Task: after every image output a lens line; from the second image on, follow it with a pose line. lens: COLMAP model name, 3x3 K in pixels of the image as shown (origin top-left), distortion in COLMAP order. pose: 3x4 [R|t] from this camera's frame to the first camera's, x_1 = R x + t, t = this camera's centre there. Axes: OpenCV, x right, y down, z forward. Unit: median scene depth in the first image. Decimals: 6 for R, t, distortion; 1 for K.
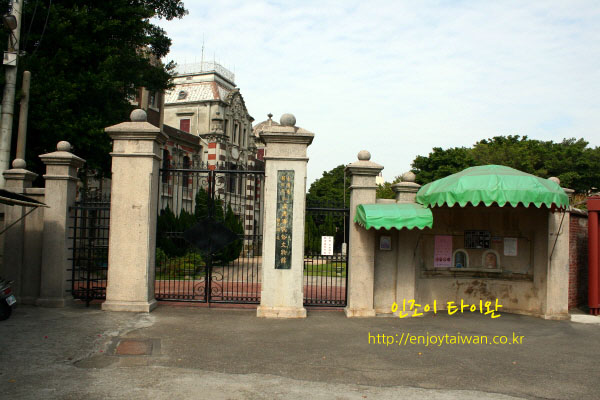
lens RADIAL K [[521.1, 0, 300.0], [0, 521.1, 201.4], [0, 0, 1]] dist [-0.130988, 0.001759]
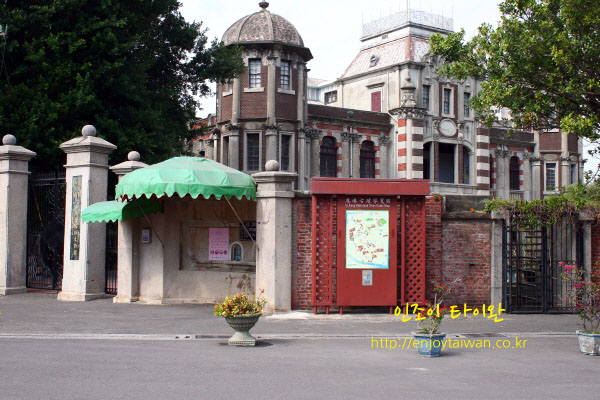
lens RADIAL K [[809.5, 0, 300.1], [0, 809.5, 199.9], [0, 0, 1]] dist [-0.030027, 0.000000]
pose [[0.792493, -0.052808, -0.607591, 0.426407], [0.055554, 0.998353, -0.014311, 0.014001], [0.607346, -0.022413, 0.794121, -0.039865]]
